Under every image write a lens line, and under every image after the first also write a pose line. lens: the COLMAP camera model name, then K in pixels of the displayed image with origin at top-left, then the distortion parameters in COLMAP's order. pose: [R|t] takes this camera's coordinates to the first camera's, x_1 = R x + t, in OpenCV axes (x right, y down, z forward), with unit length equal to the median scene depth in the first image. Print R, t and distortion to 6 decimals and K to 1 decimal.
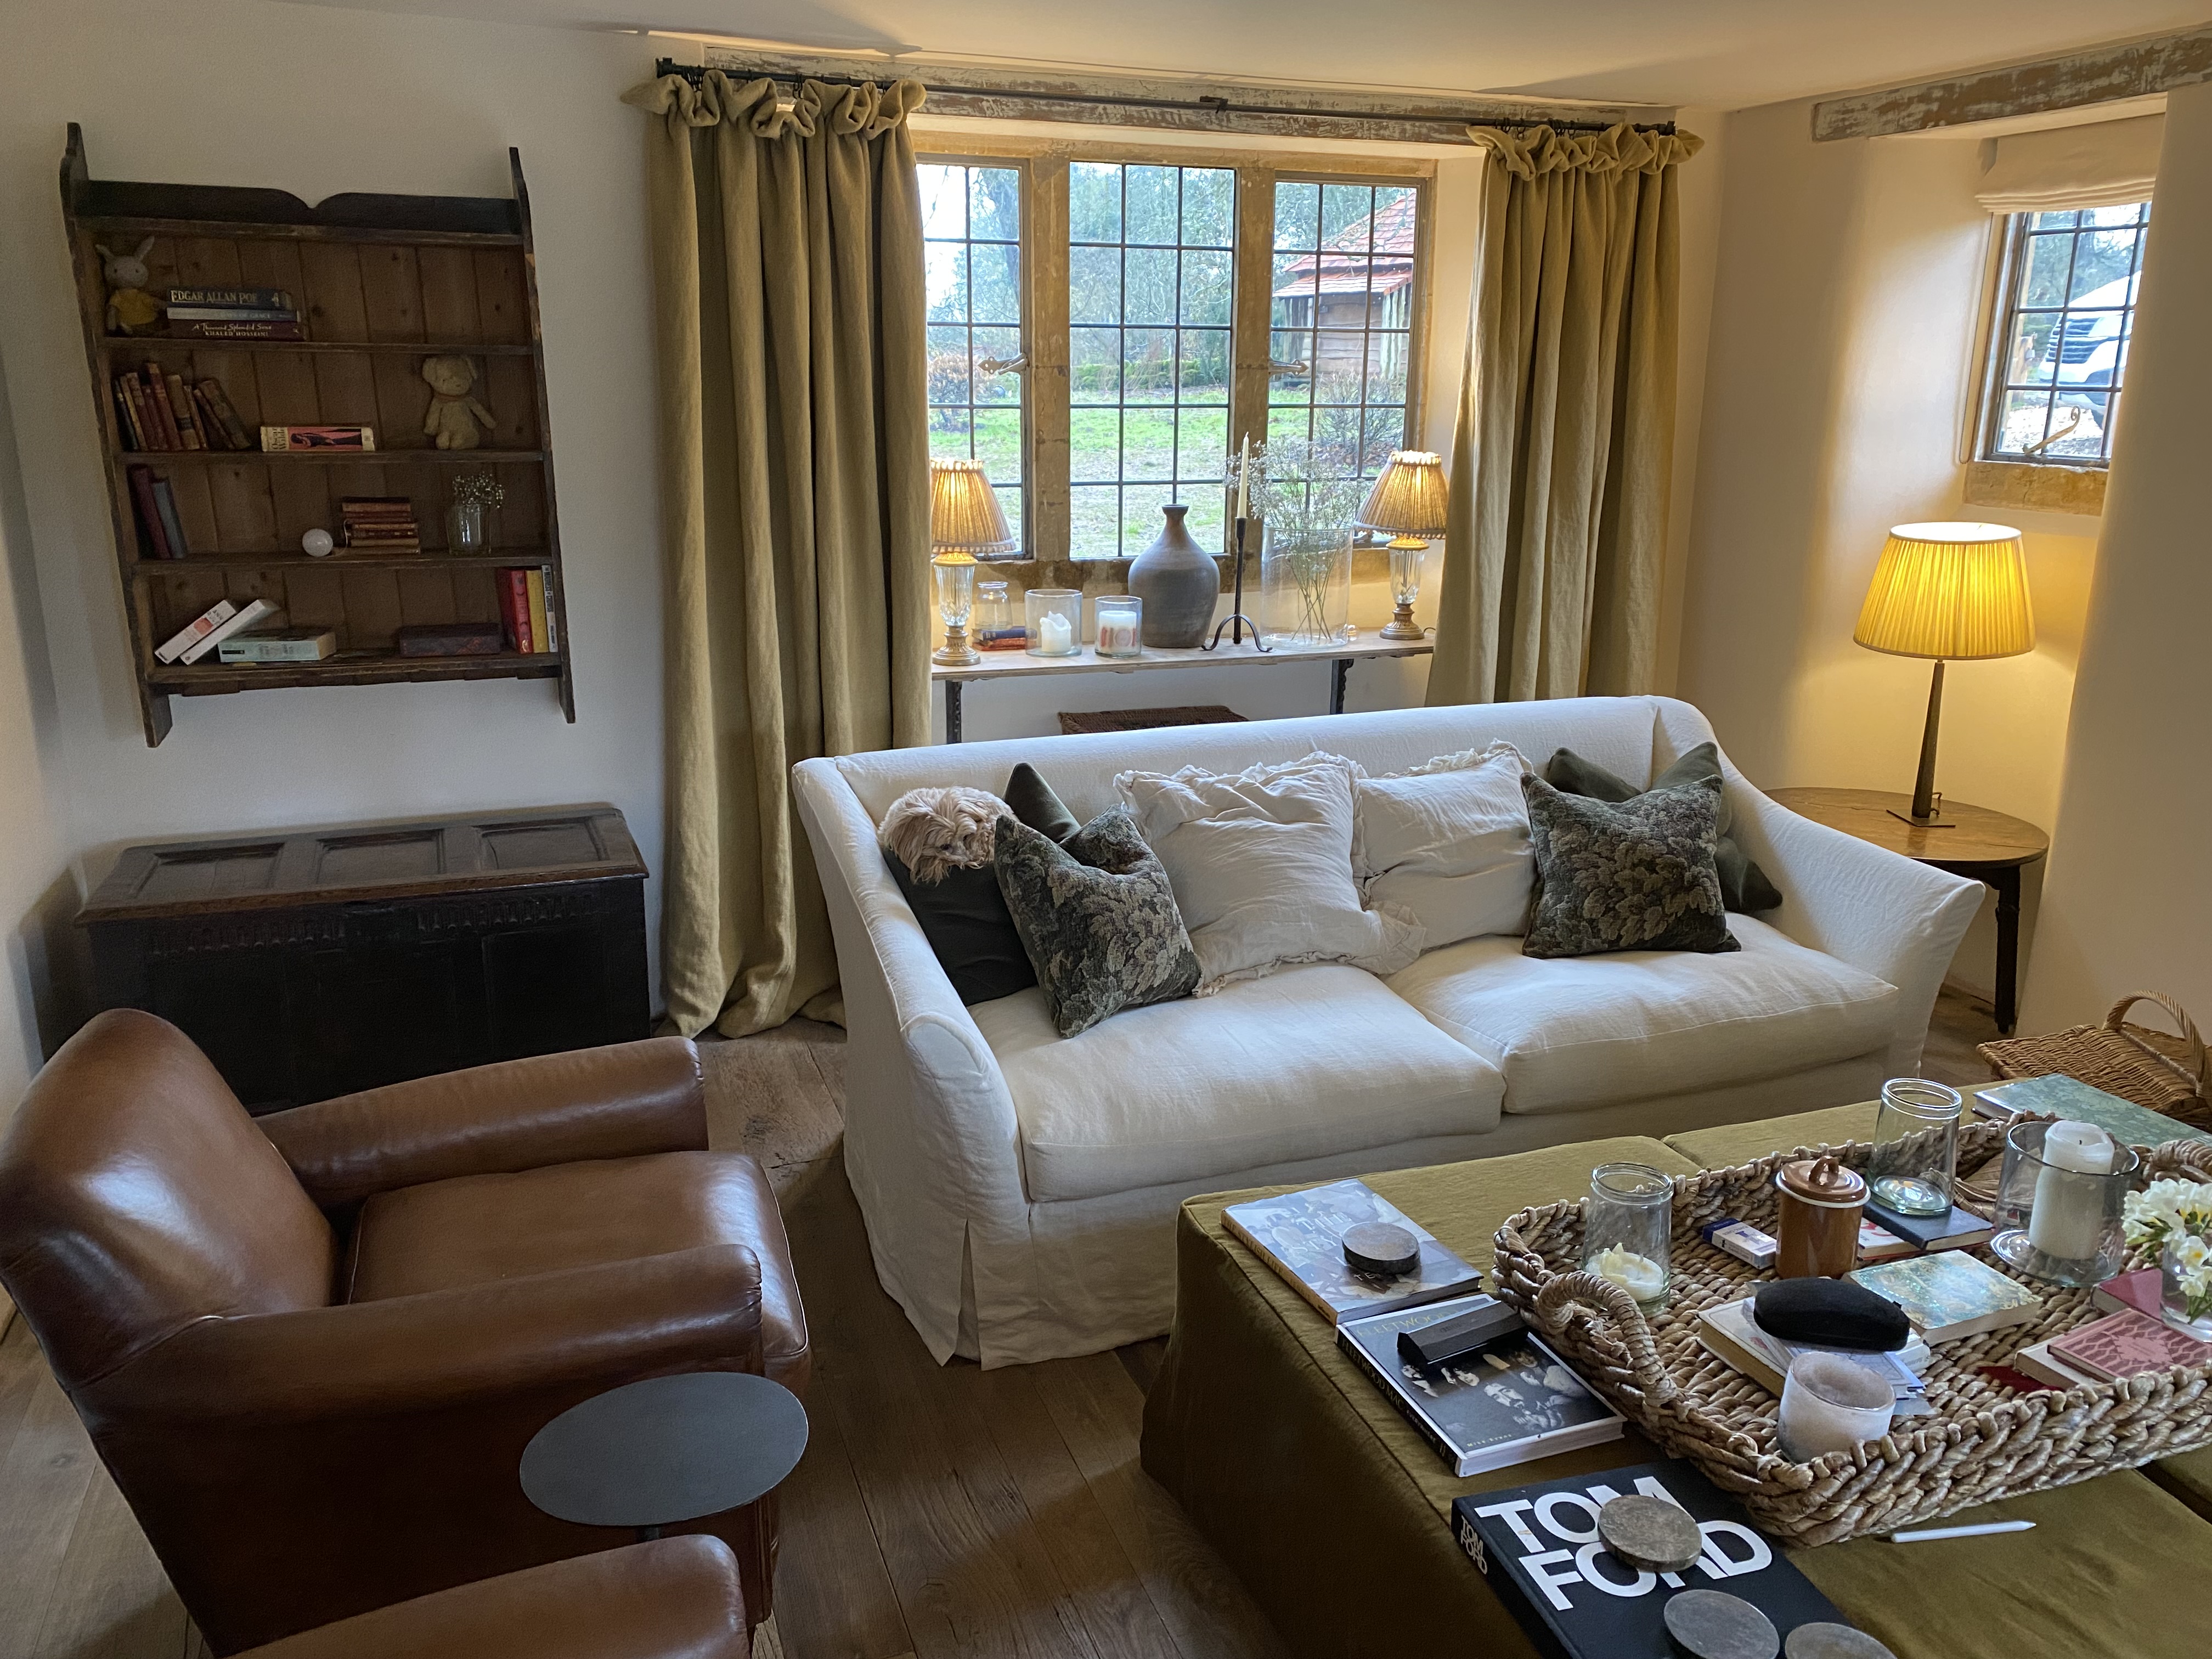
lens RADIAL K [[1677.9, 0, 1113.2], [0, 1677.9, 825.6], [0, 0, 1]] dist [0.034545, -0.024143]
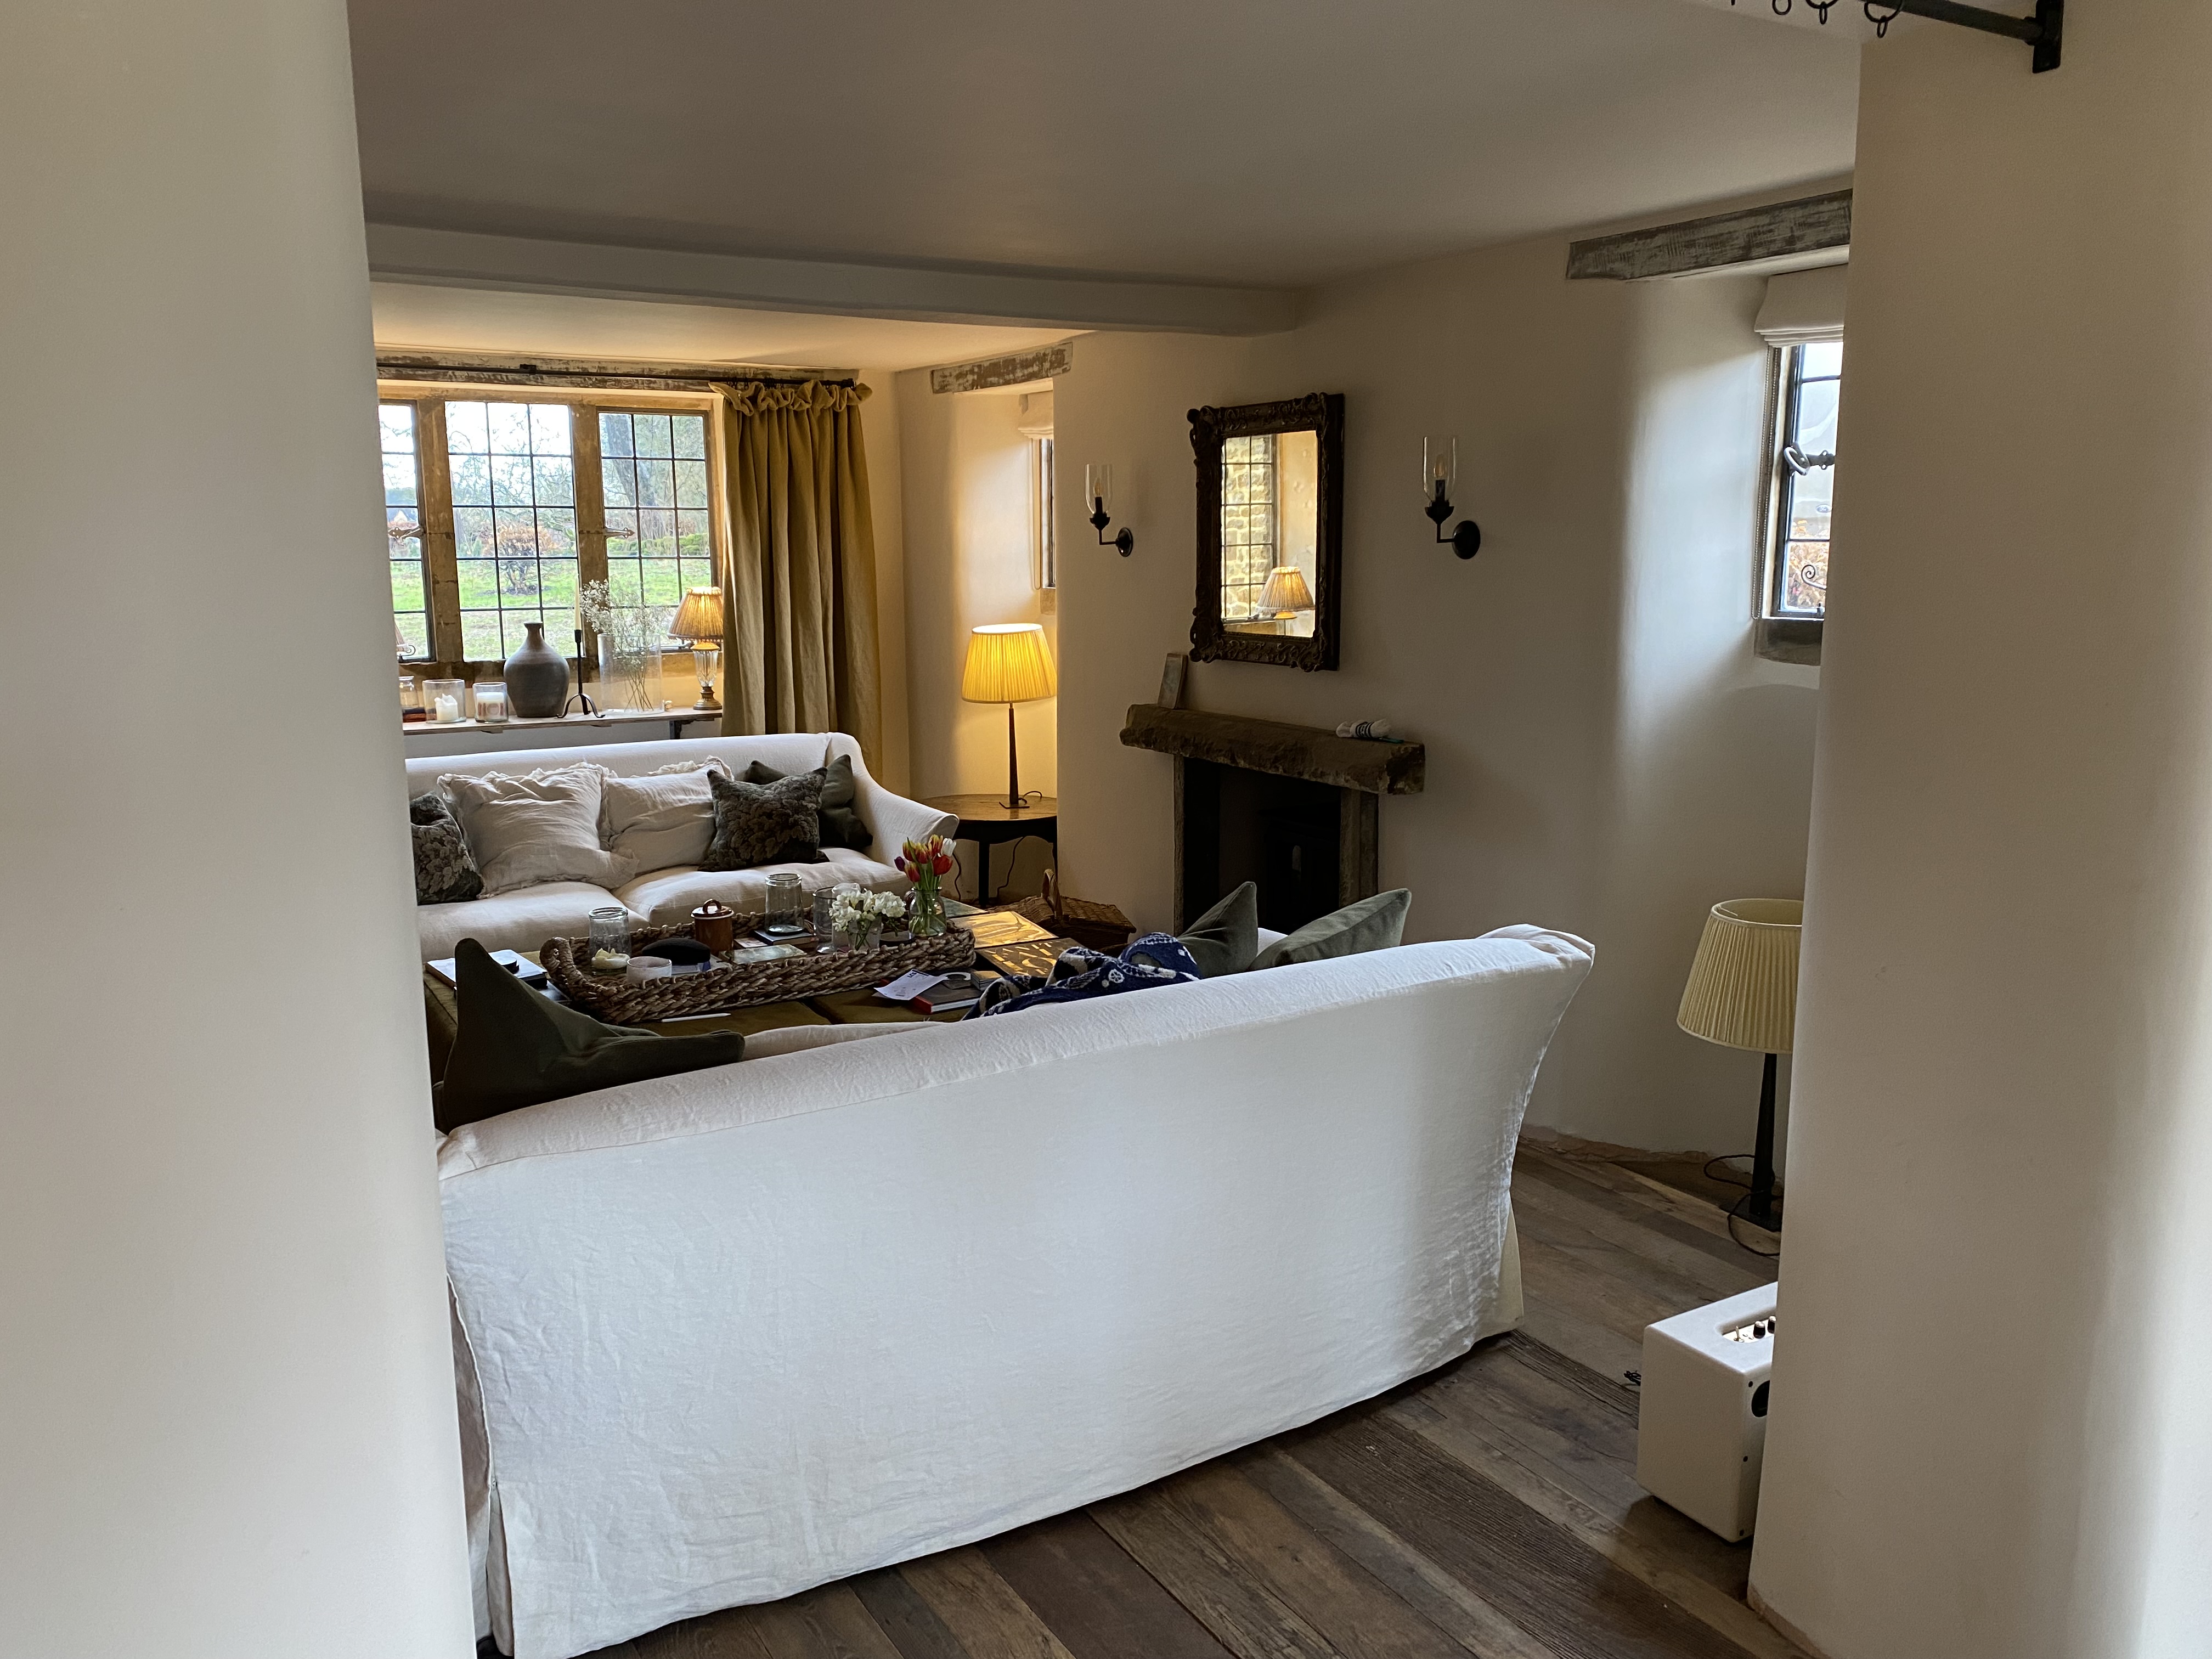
lens RADIAL K [[1677.9, 0, 1103.1], [0, 1677.9, 834.0], [0, 0, 1]] dist [0.034545, -0.024143]
pose [[0.982241, -0.045612, 0.181994, 0.269334], [0.061813, 0.994516, -0.084363, 0.163823], [-0.177148, 0.094115, 0.979674, -0.575953]]
